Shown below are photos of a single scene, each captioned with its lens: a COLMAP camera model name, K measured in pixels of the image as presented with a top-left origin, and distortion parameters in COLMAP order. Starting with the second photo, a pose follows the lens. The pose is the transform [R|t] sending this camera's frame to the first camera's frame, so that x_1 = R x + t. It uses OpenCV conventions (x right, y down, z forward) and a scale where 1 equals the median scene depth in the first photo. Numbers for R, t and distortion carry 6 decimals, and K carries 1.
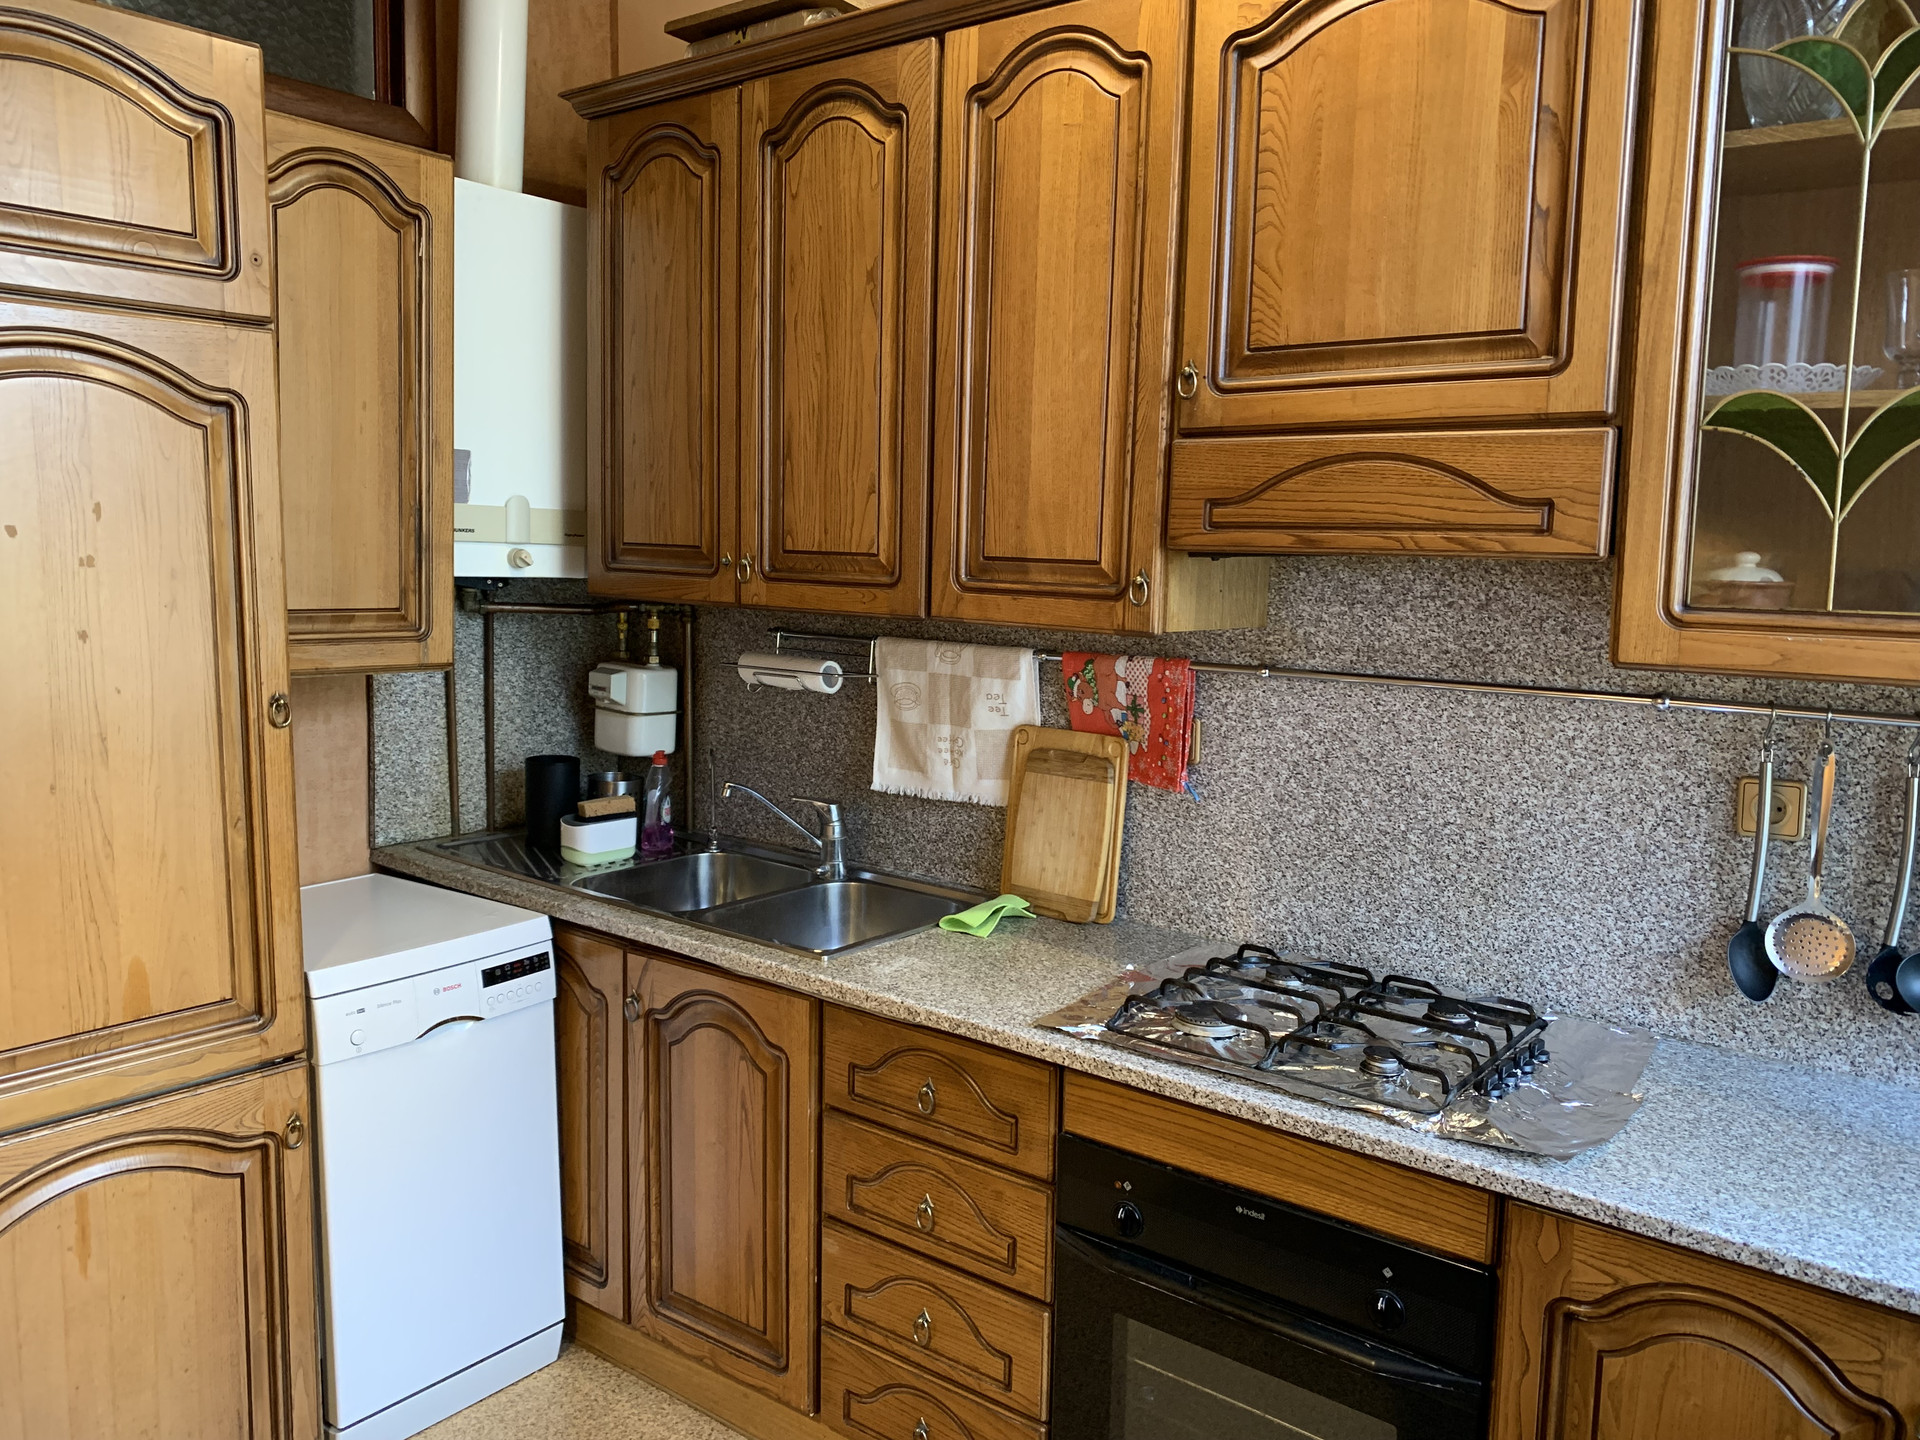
lens RADIAL K [[1471.7, 0, 963.2], [0, 1471.7, 698.5], [0, 0, 1]] dist [-0.001354, -0.000519]
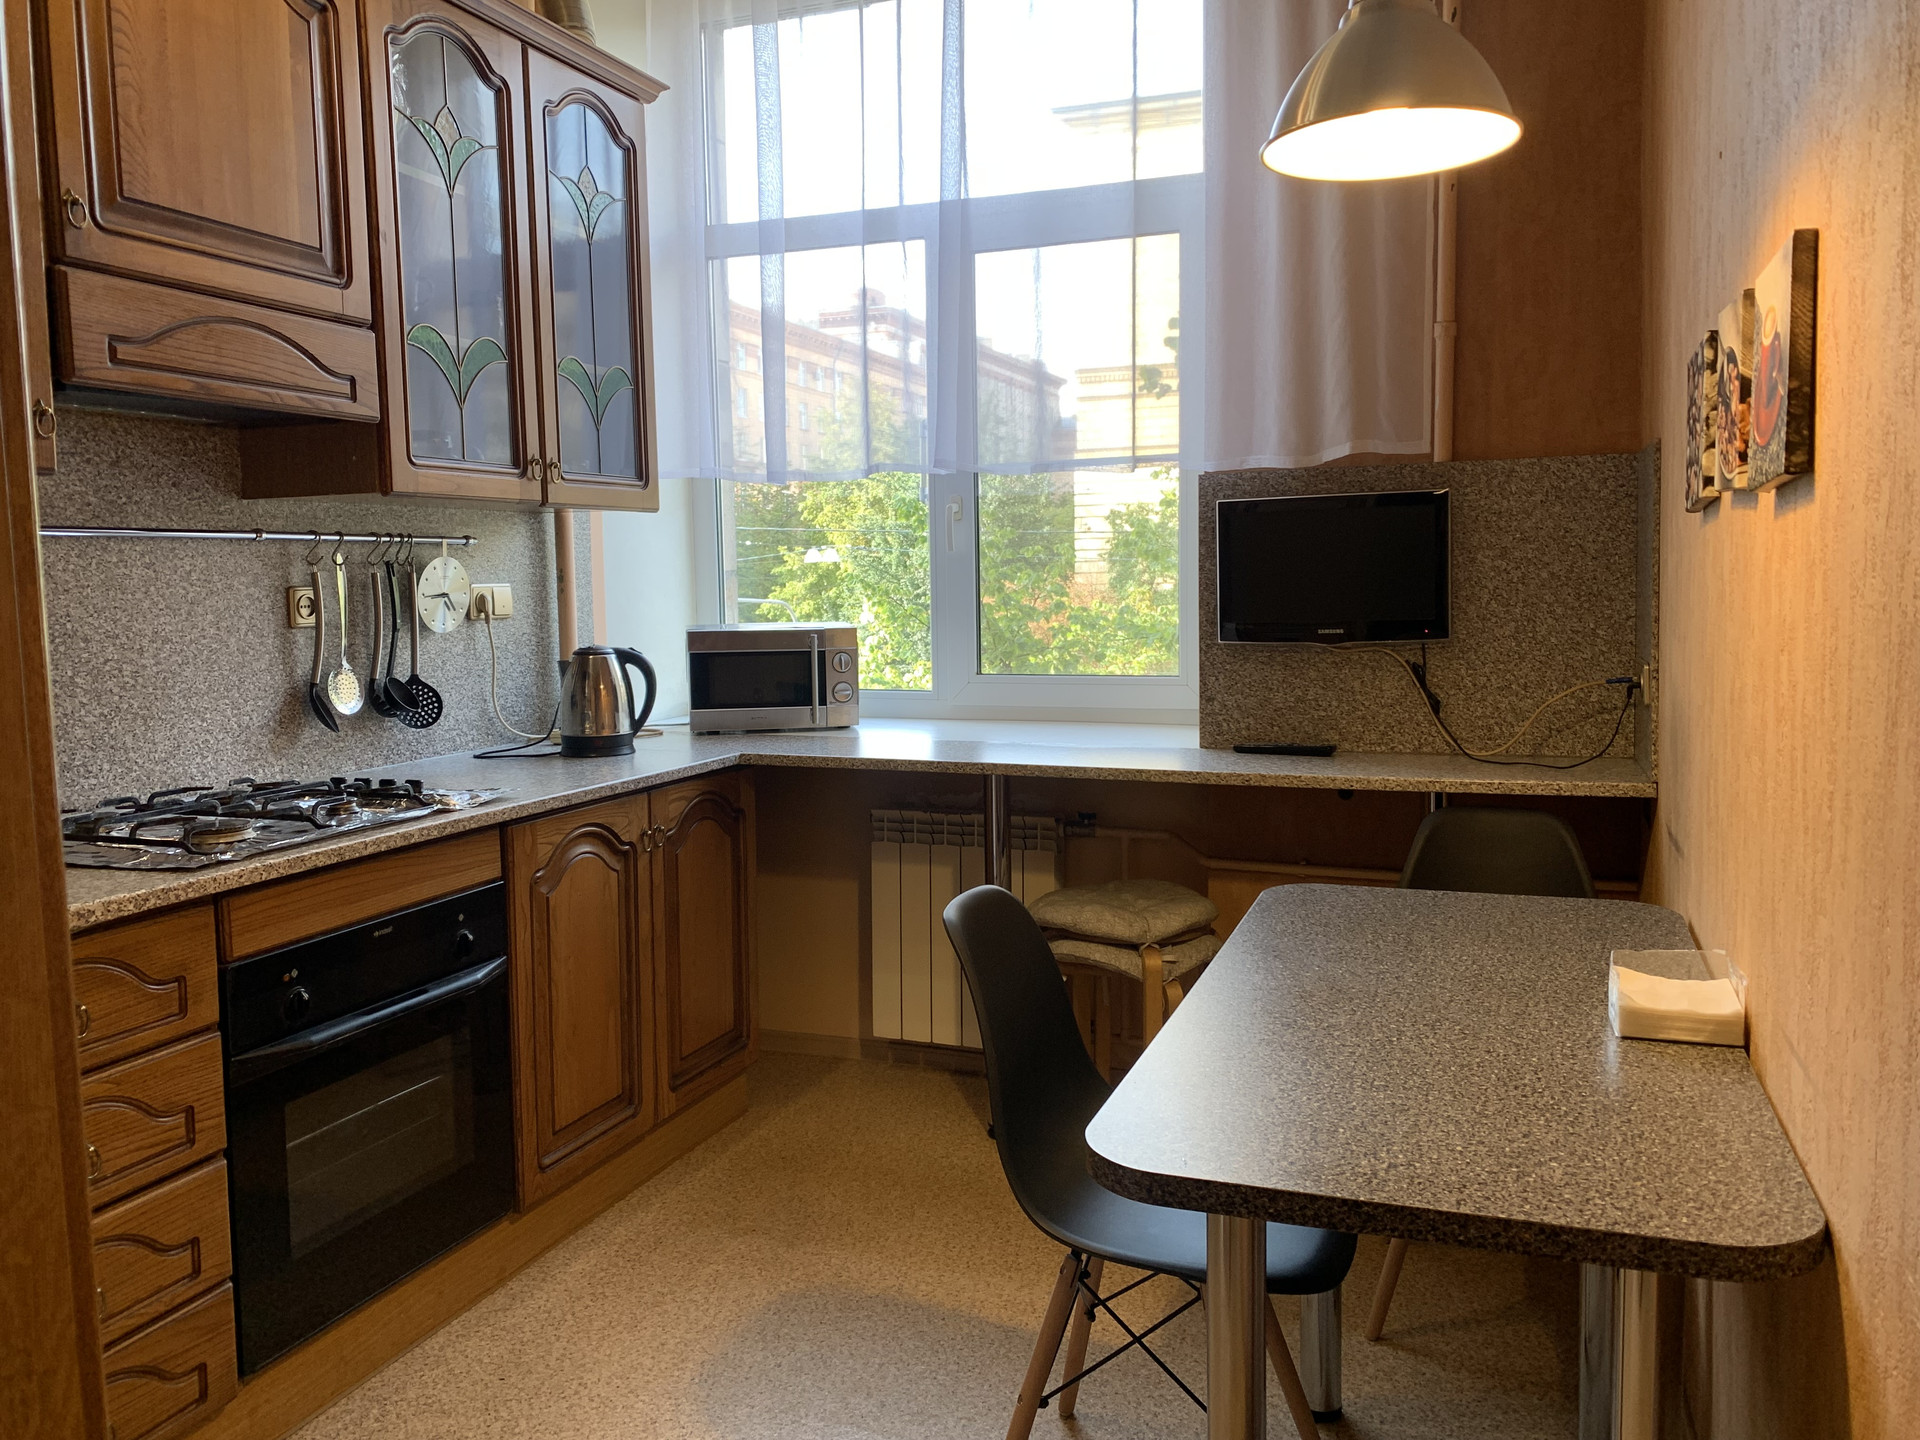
lens RADIAL K [[1471.7, 0, 963.2], [0, 1471.7, 698.5], [0, 0, 1]] dist [-0.001354, -0.000519]
pose [[-0.310473, -0.093855, 0.945938, -0.985473], [0.112173, 0.984544, 0.134502, 0.038921], [-0.943941, 0.147868, -0.295146, 0.776481]]
